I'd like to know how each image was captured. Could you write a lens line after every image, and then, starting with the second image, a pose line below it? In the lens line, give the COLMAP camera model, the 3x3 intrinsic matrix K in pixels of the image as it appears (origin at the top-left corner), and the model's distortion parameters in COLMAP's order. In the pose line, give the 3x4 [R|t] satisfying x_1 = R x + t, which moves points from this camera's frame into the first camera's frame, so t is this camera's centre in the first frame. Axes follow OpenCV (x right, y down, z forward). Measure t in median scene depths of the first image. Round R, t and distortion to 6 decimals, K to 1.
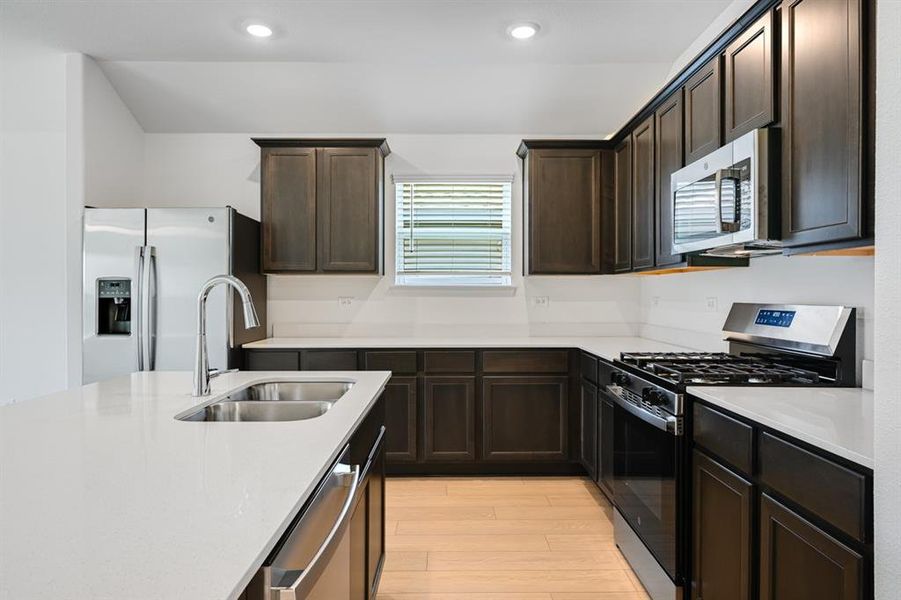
lens RADIAL K [[552.3, 0, 450.5], [0, 552.3, 300.0], [0, 0, 1]] dist [0.016497, -0.000685]
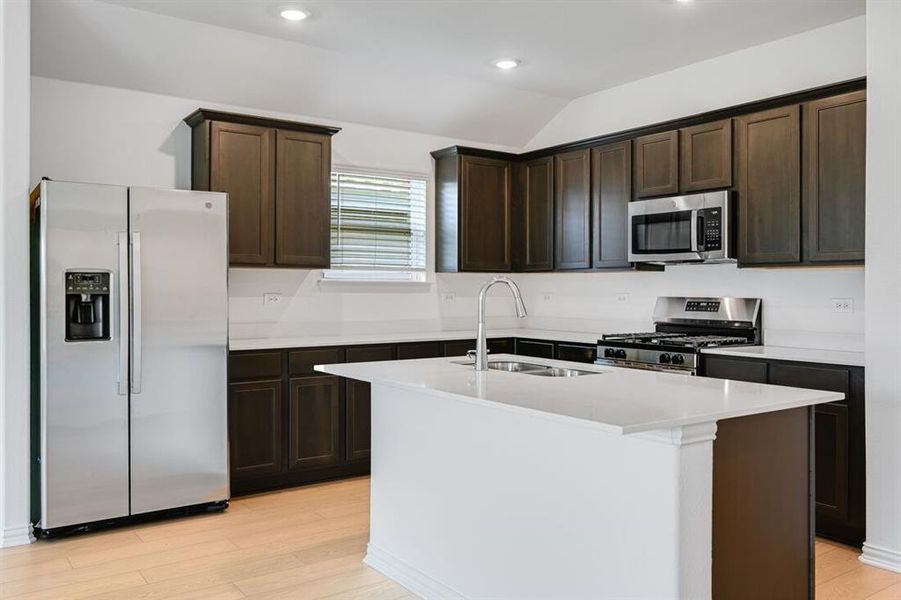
lens RADIAL K [[747.2, 0, 450.5], [0, 747.2, 300.0], [0, 0, 1]] dist [0.004974, 0.000351]
pose [[0.815226, -0.006382, 0.579108, -0.753225], [0.004125, 0.999978, 0.005213, 0.000692], [-0.579129, -0.001861, 0.815234, -0.179800]]
